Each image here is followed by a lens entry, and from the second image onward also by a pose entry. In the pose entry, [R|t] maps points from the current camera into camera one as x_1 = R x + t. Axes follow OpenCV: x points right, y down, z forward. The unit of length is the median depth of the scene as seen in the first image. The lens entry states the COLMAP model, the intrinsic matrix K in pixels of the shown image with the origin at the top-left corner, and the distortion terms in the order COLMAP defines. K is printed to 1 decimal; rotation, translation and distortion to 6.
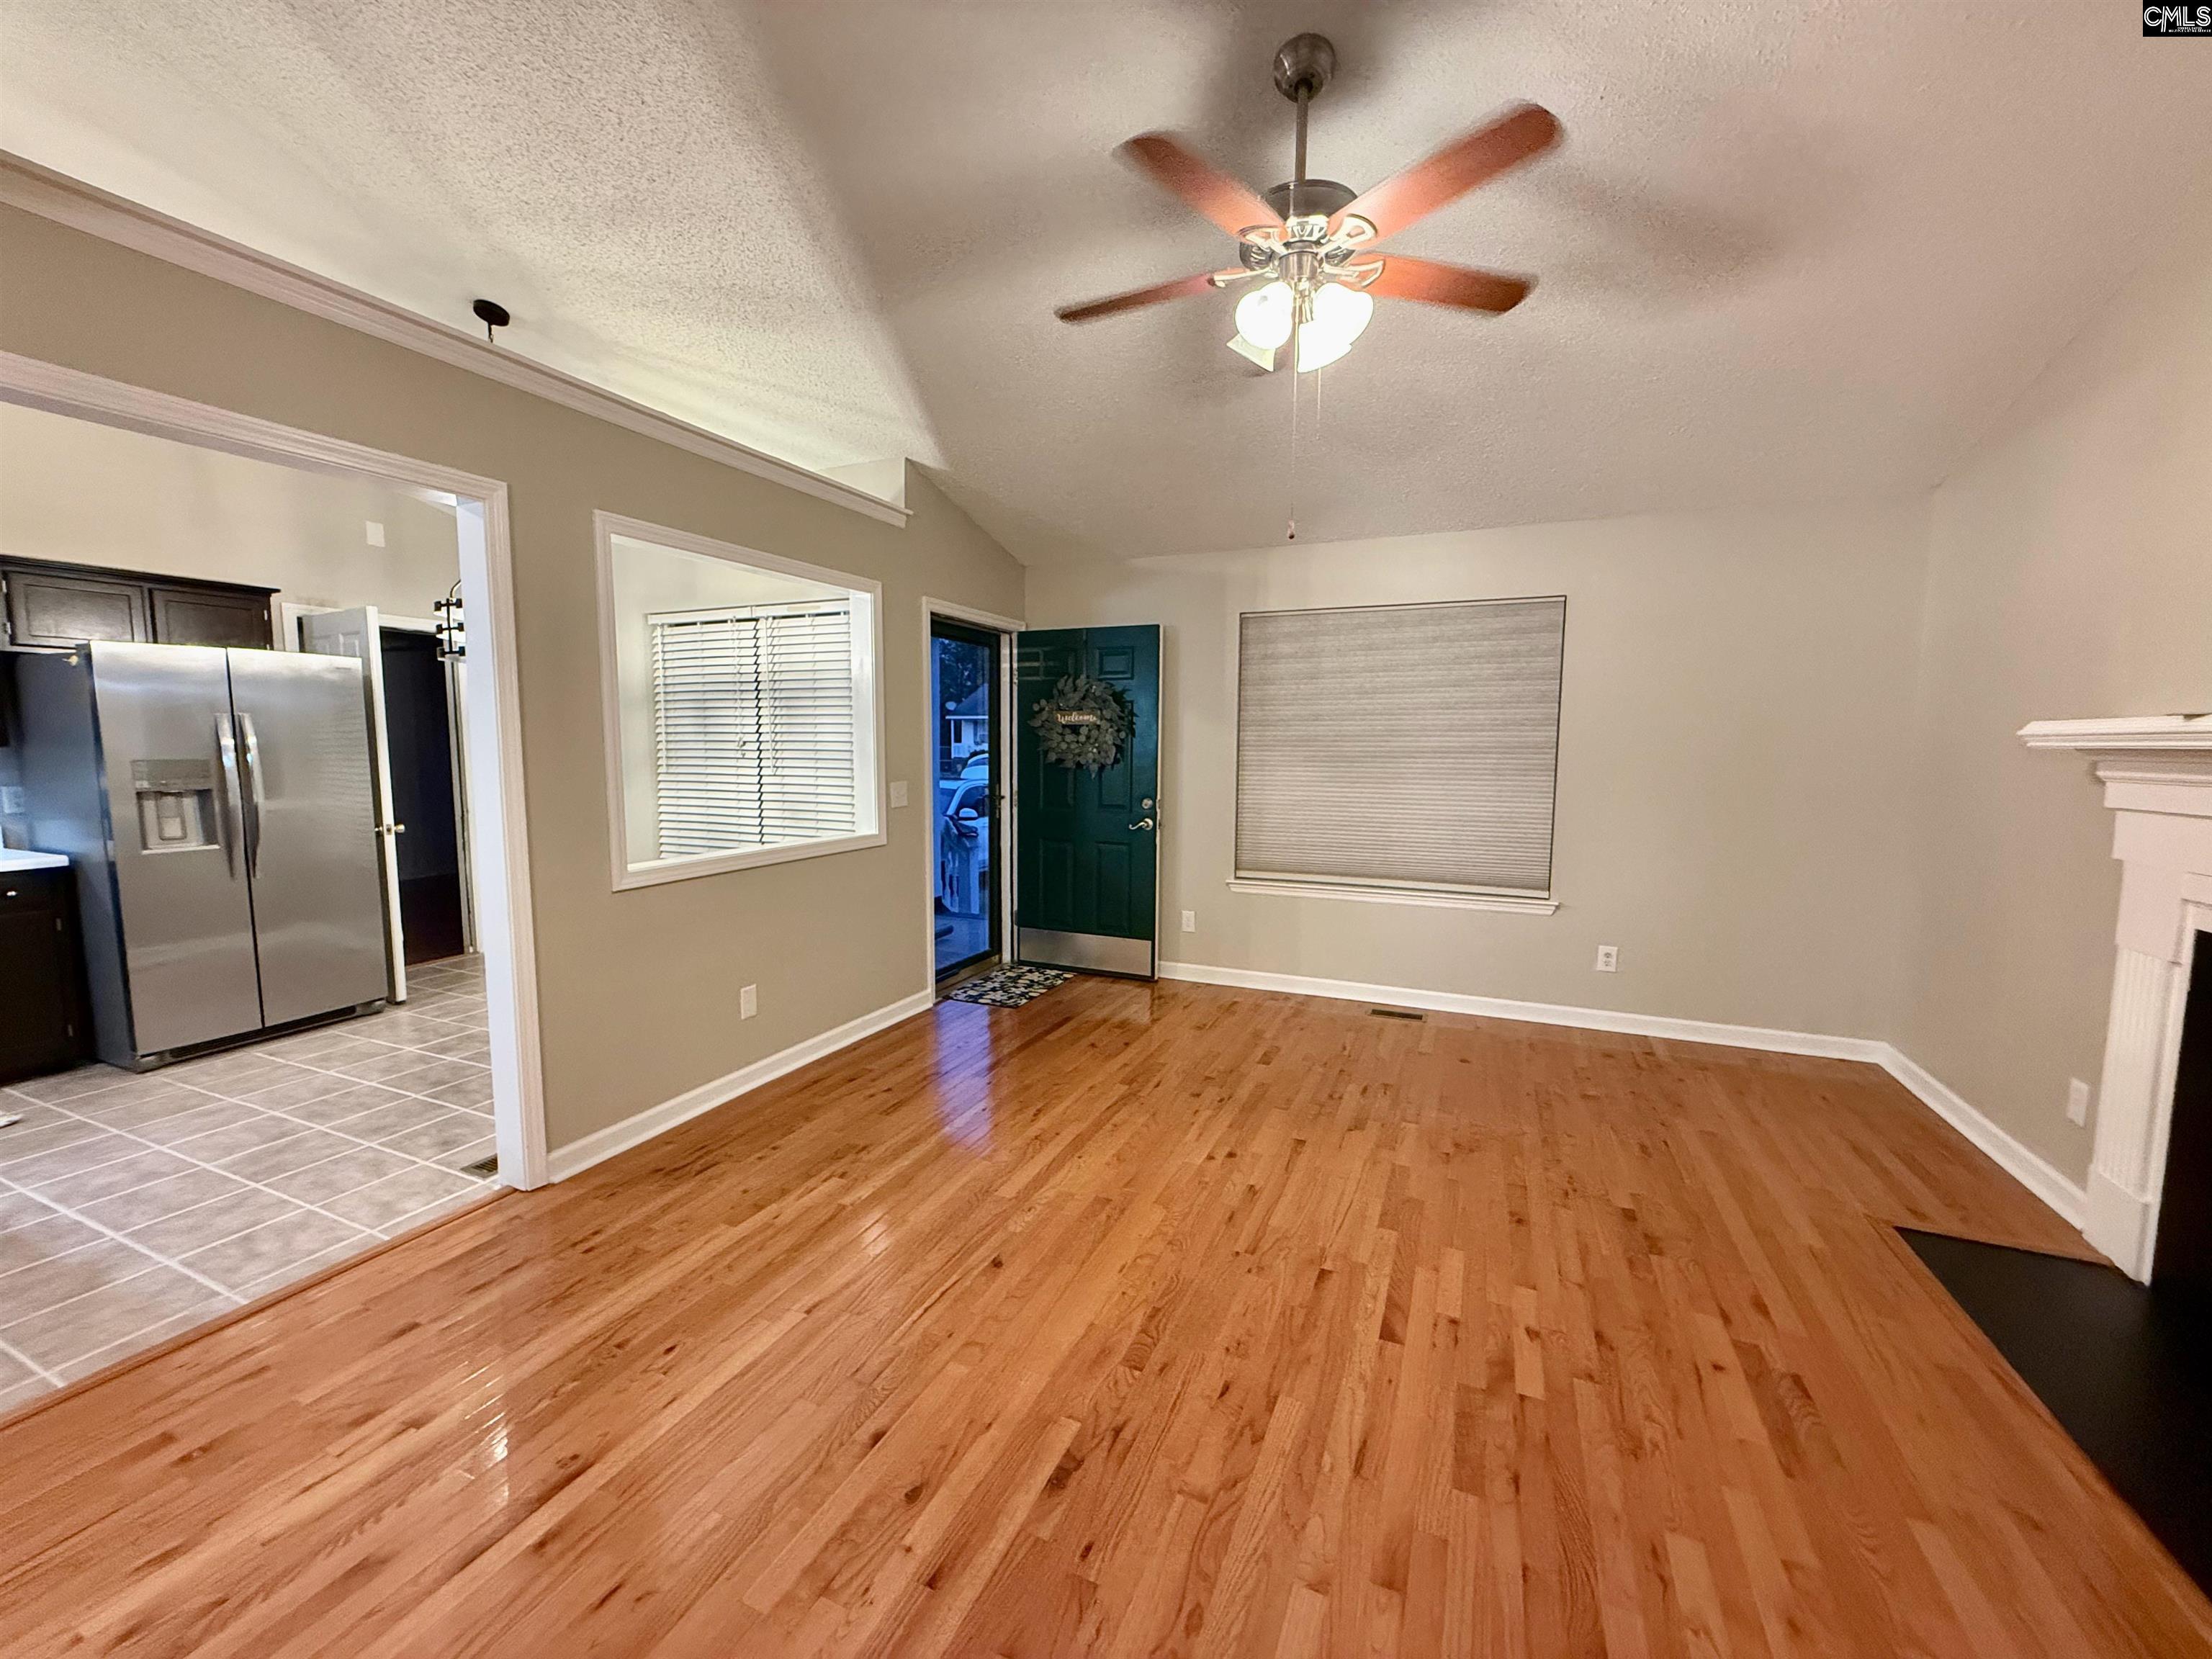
lens RADIAL K [[880.7, 0, 1095.9], [0, 880.7, 832.3], [0, 0, 1]] dist [0.000771, -0.000176]
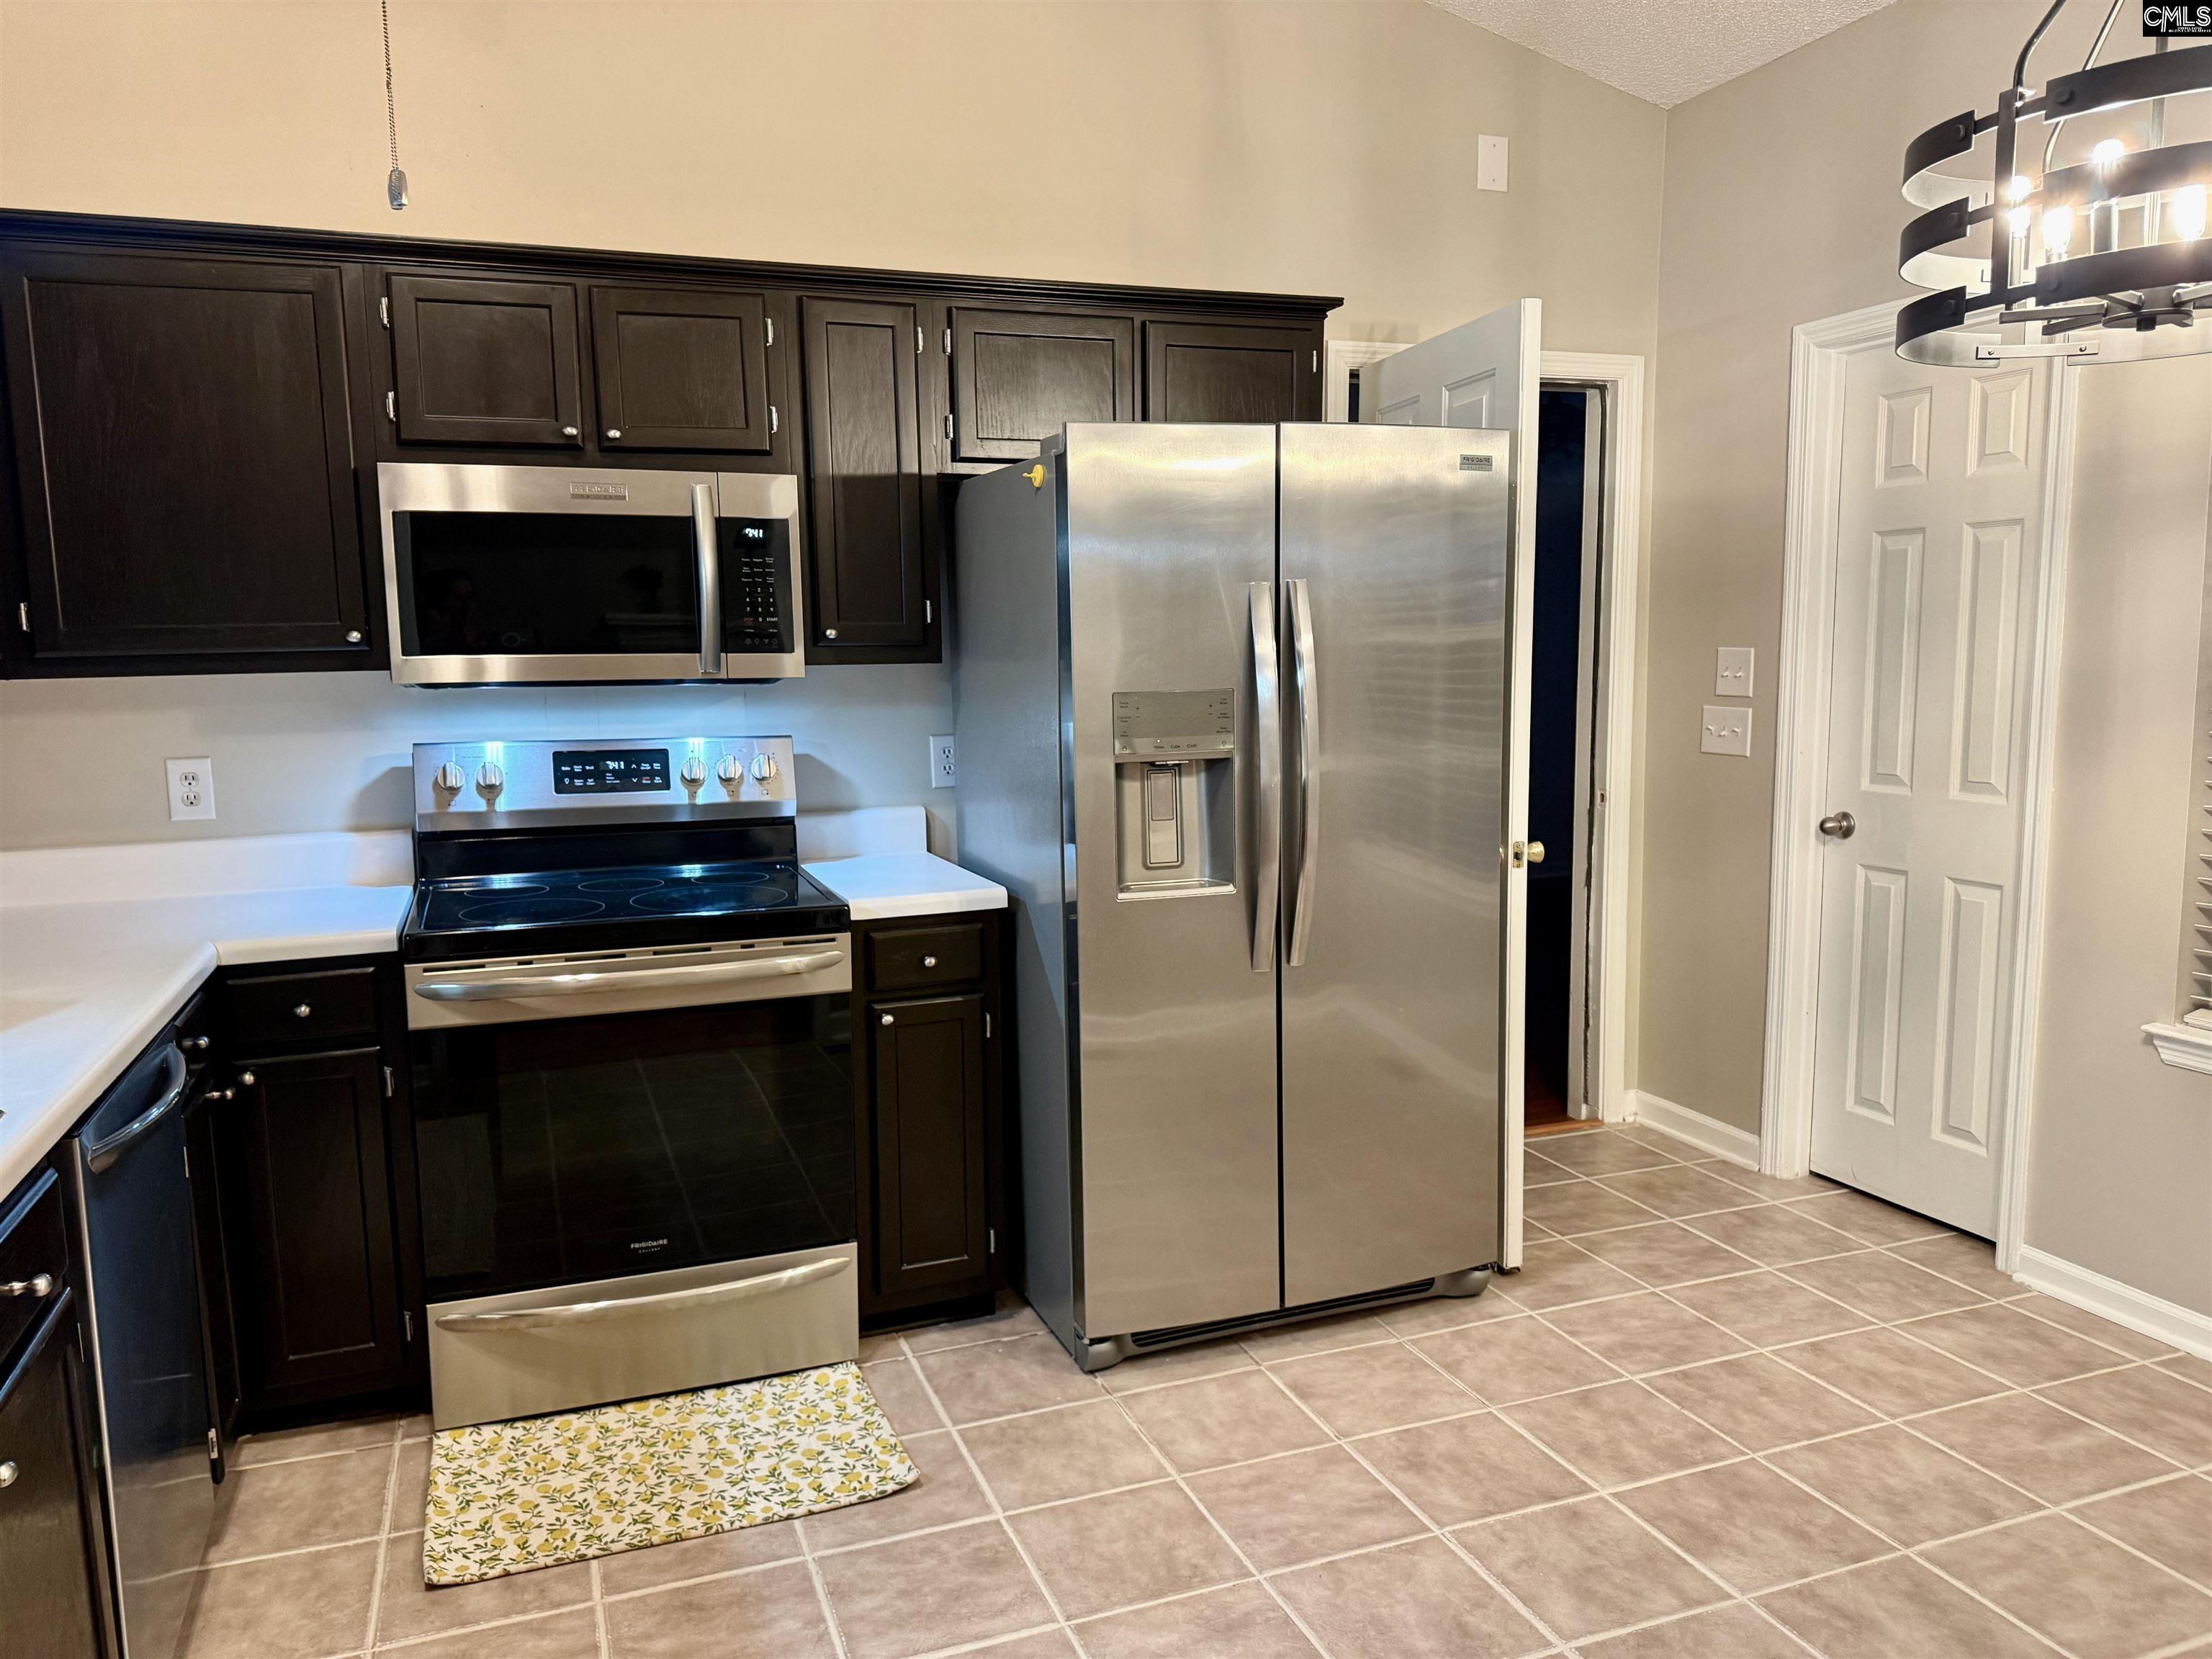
lens RADIAL K [[1589.9, 0, 1103.7], [0, 1589.9, 843.9], [0, 0, 1]] dist [0.108022, -0.174417]
pose [[0.703959, 0.076221, -0.706139, -0.495980], [-0.052457, 0.997089, 0.055332, -0.047229], [0.708301, -0.001909, 0.705908, 0.405759]]
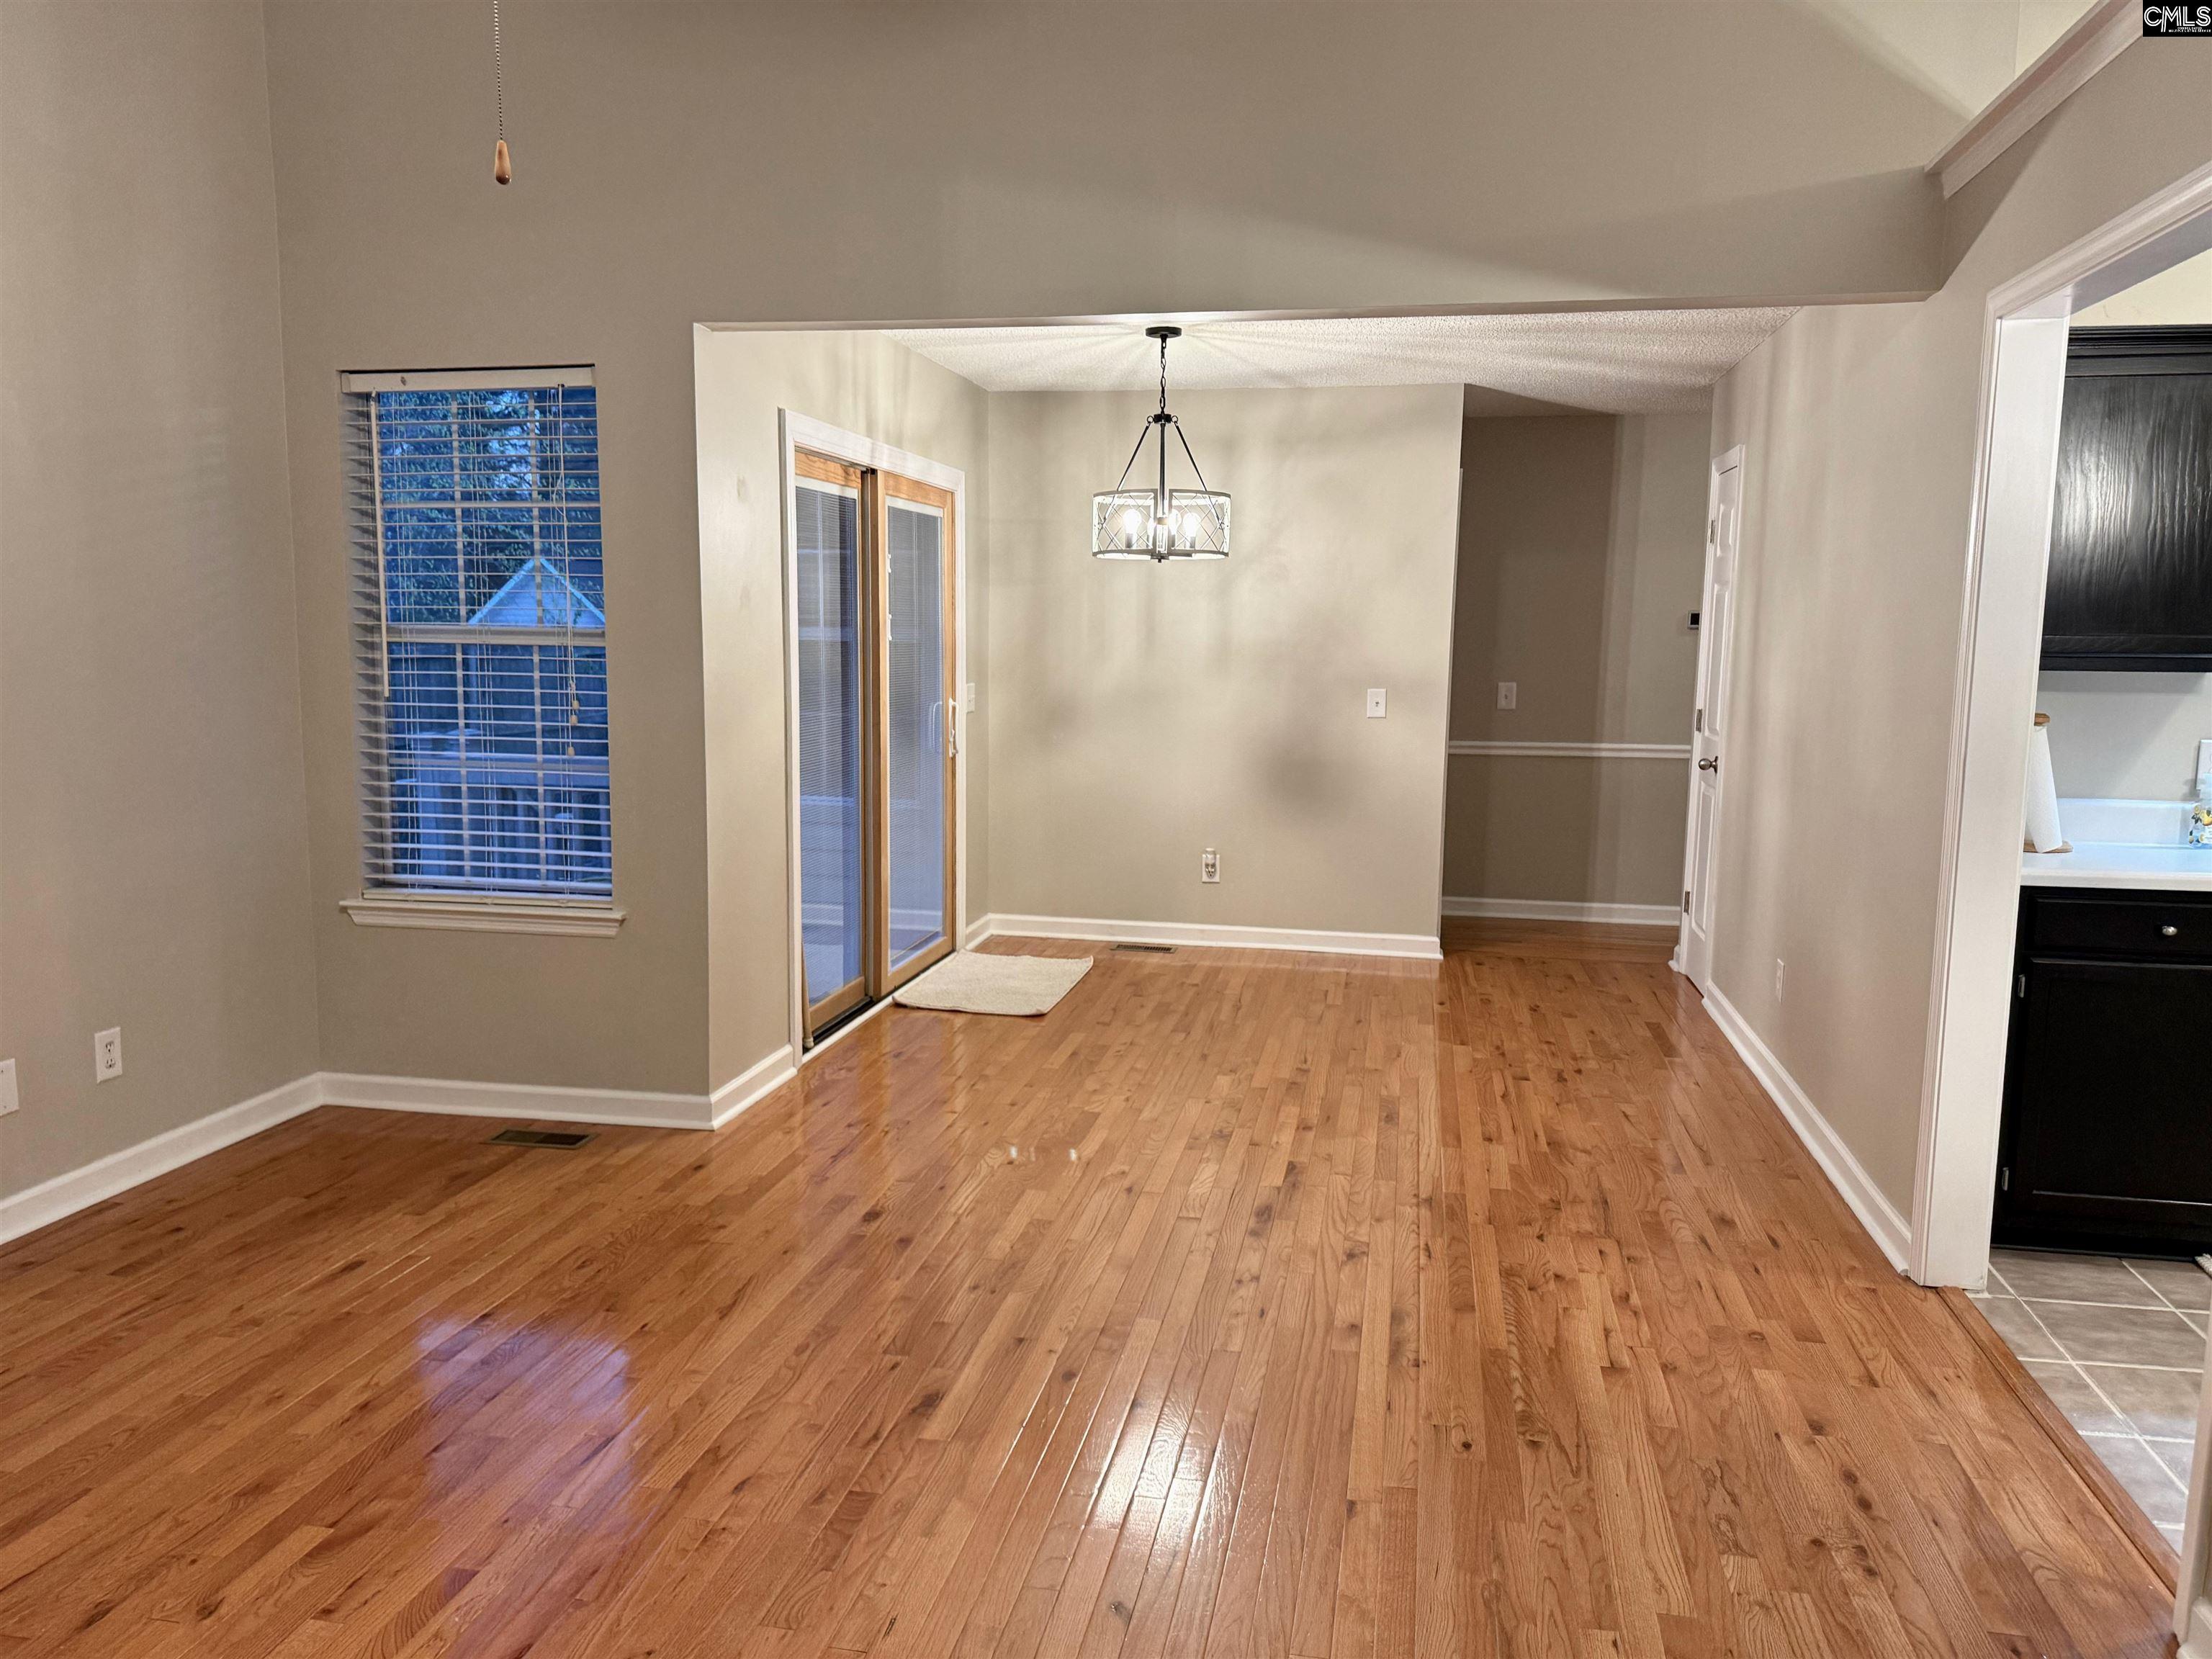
lens RADIAL K [[1589.9, 0, 1103.7], [0, 1589.9, 843.9], [0, 0, 1]] dist [0.108022, -0.174417]
pose [[-0.975167, 0.015658, -0.220918, 0.071339], [-0.036968, 0.971995, 0.232077, -0.130945], [0.218365, 0.234481, -0.947278, 1.164903]]
